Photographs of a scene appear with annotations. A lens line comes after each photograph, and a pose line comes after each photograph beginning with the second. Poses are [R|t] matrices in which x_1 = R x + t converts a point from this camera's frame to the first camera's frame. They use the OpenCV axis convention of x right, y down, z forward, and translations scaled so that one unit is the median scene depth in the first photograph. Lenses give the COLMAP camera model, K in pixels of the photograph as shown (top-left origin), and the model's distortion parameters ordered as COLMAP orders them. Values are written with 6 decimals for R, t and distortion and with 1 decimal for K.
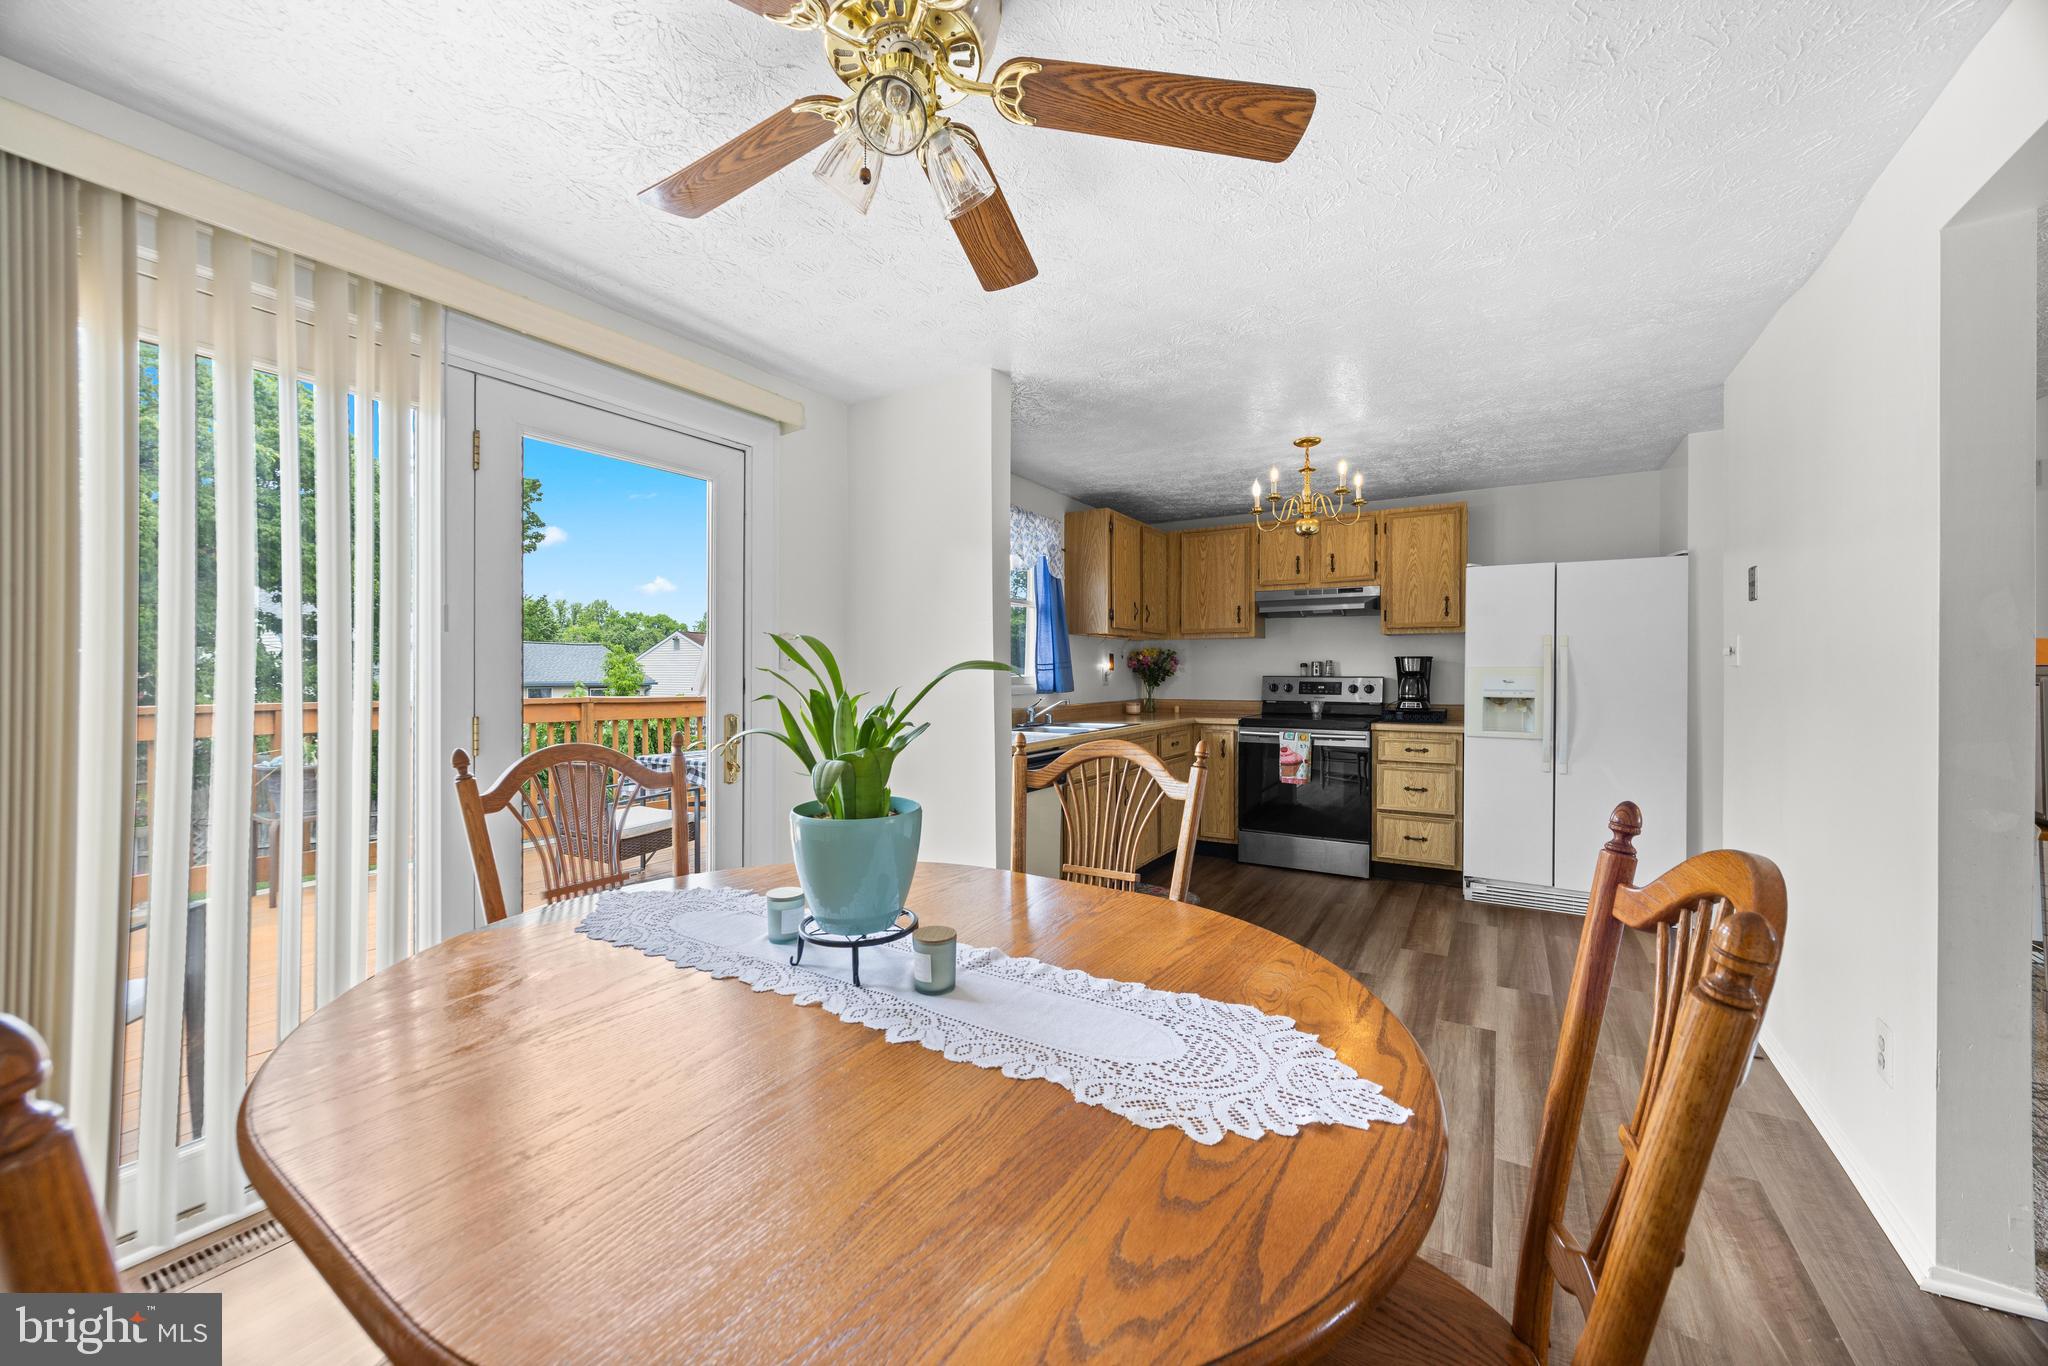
lens RADIAL K [[773.9, 0, 1016.2], [0, 773.9, 680.1], [0, 0, 1]] dist [-0.001452, -0.000491]
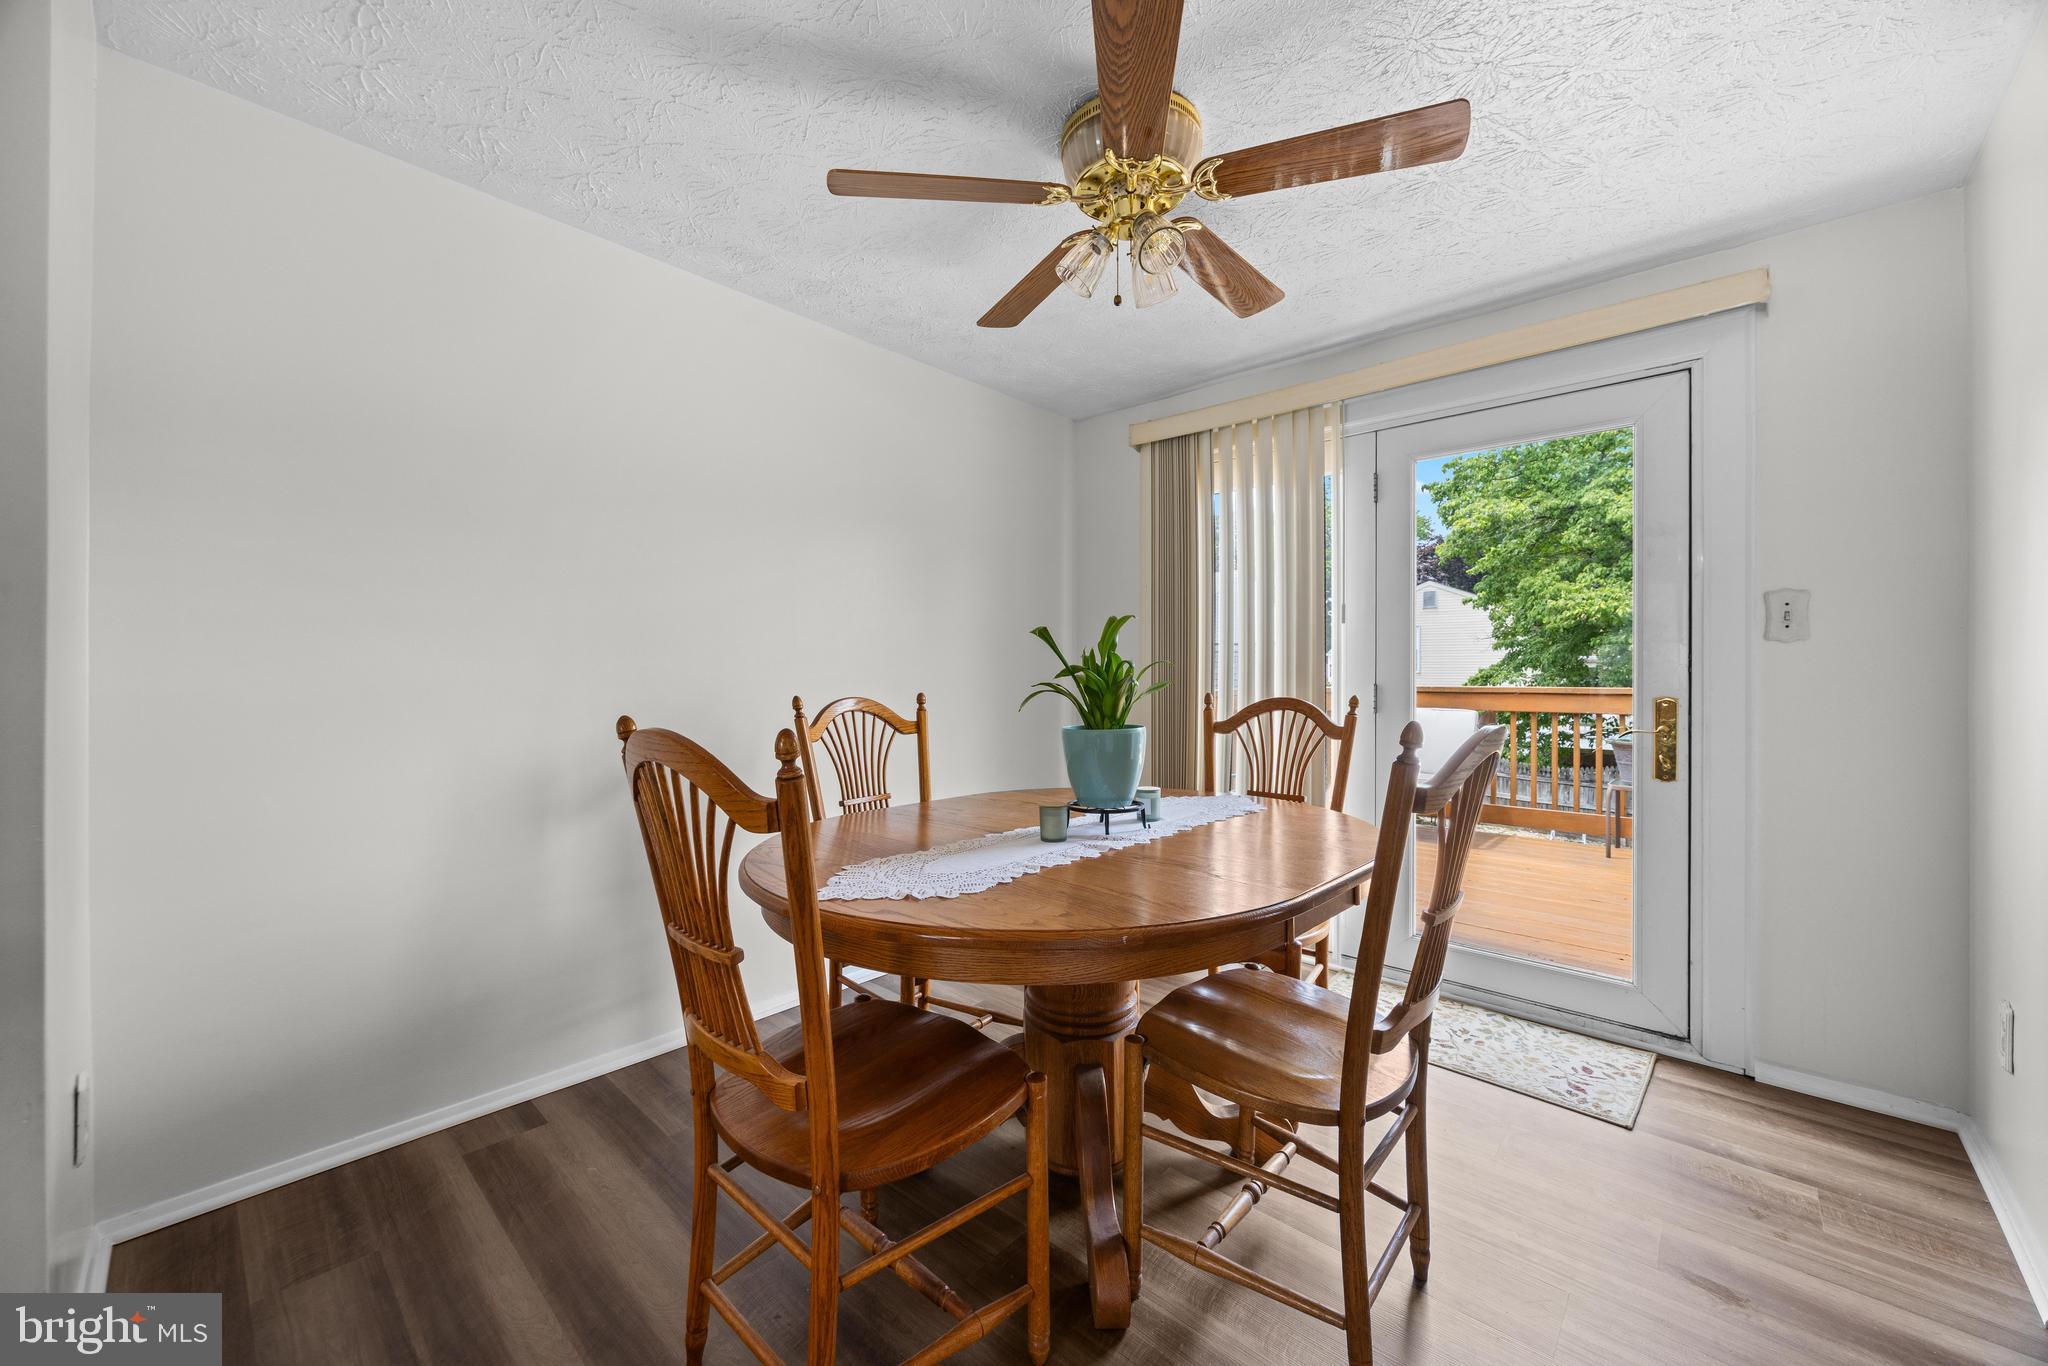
lens RADIAL K [[779.7, 0, 1025.9], [0, 779.7, 669.4], [0, 0, 1]] dist [0.000312, 0.000200]
pose [[-0.172698, -0.006007, -0.984956, 0.339520], [-0.010843, 0.999932, -0.004197, 0.014904], [0.984915, 0.009955, -0.172752, 0.287376]]
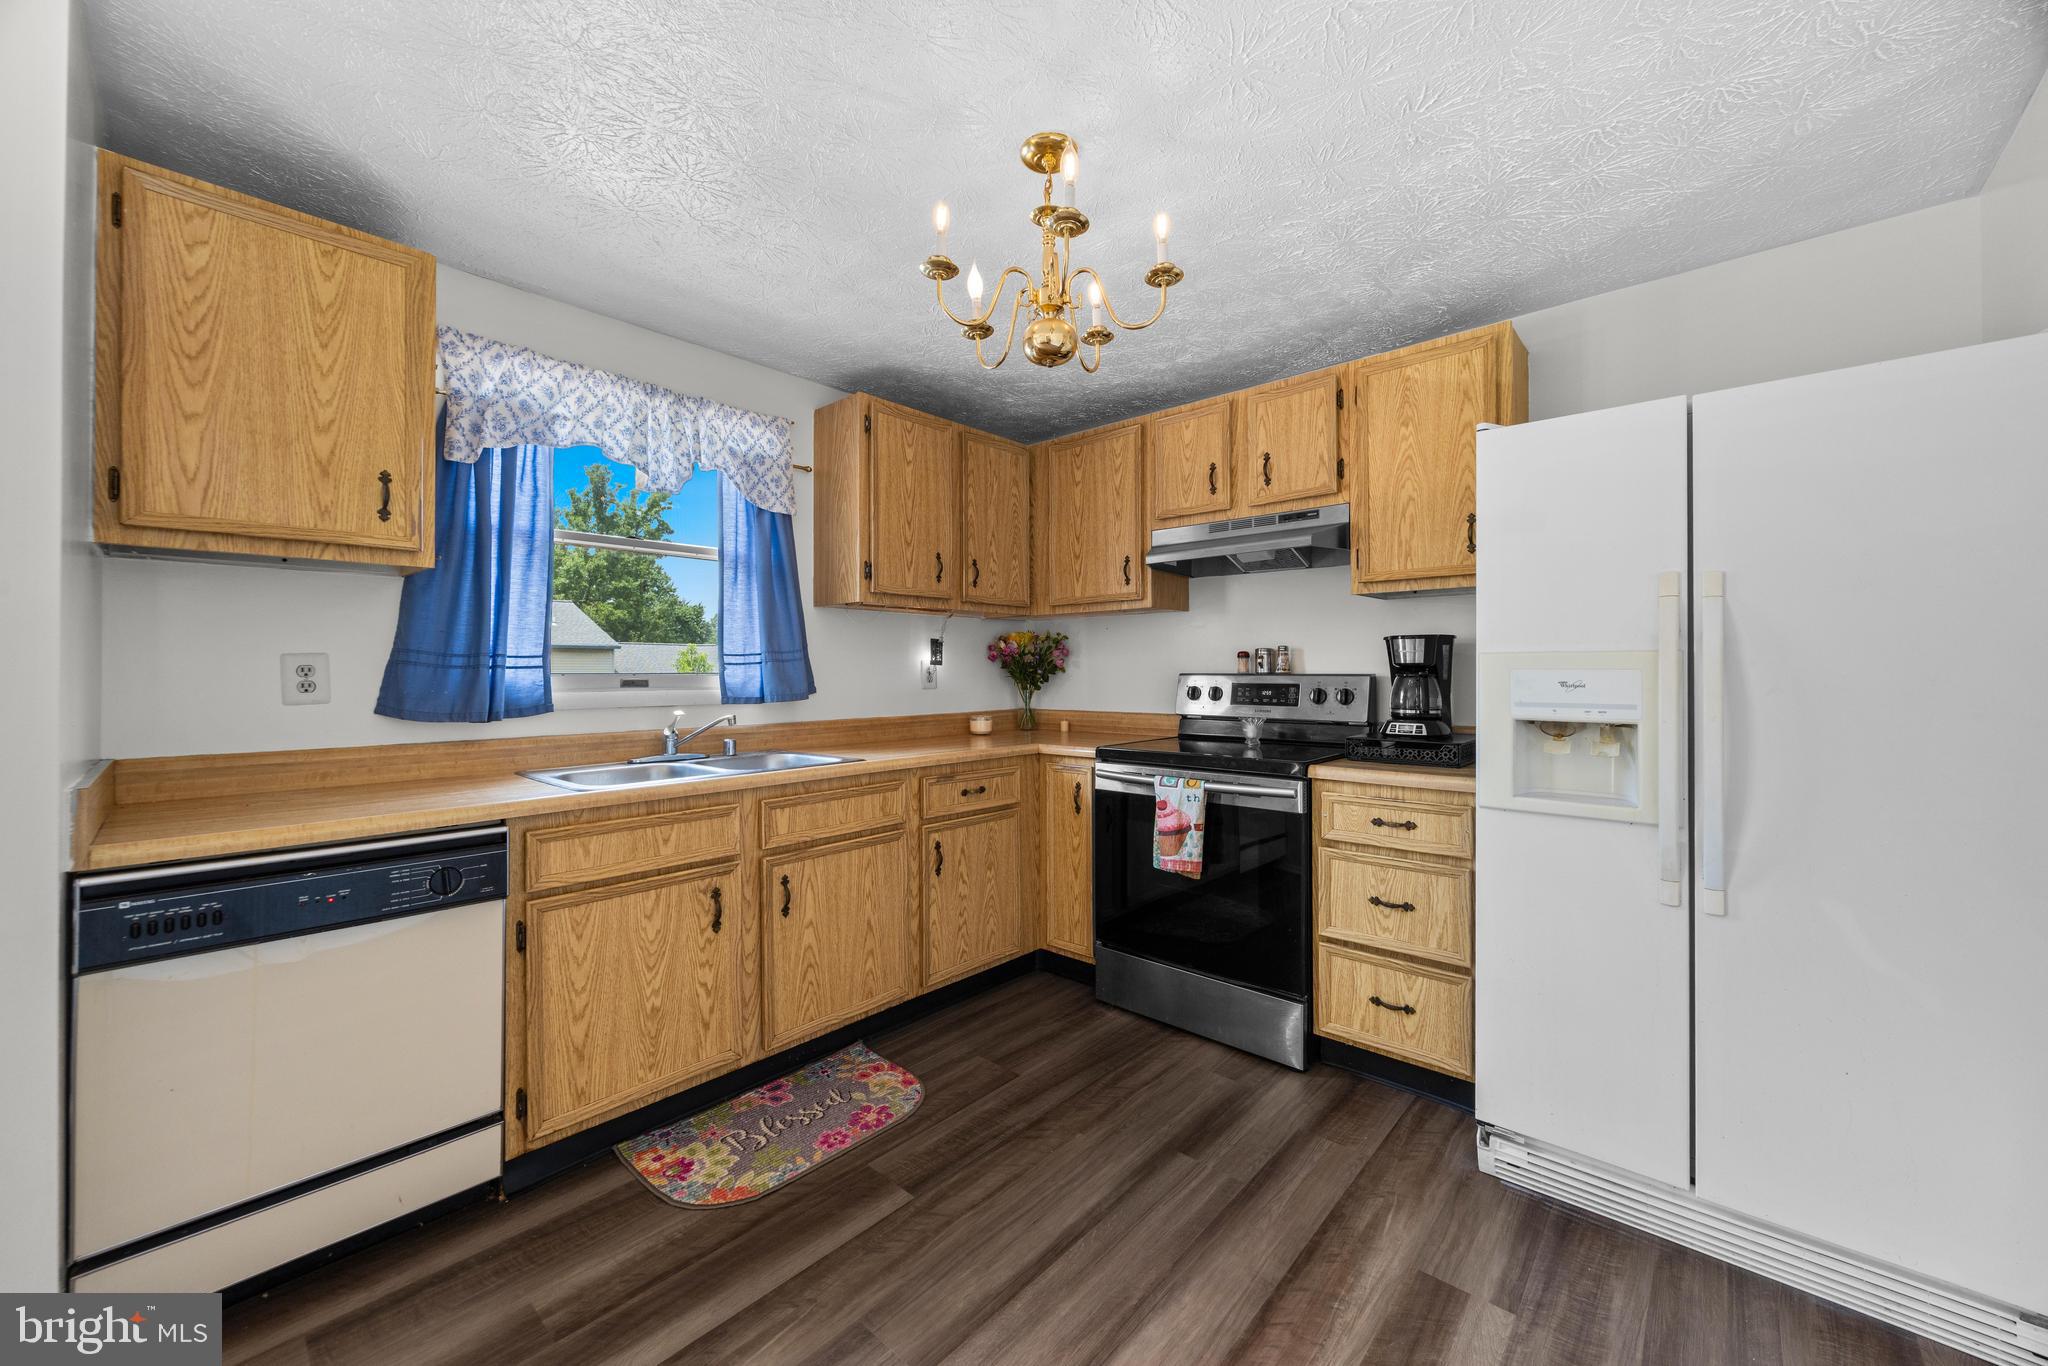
lens RADIAL K [[779.7, 0, 1025.9], [0, 779.7, 669.4], [0, 0, 1]] dist [0.000312, 0.000200]
pose [[0.984739, -0.003647, -0.174000, 0.353243], [0.001447, 0.999917, -0.012766, -0.001205], [0.174033, 0.012320, 0.984663, 0.444699]]
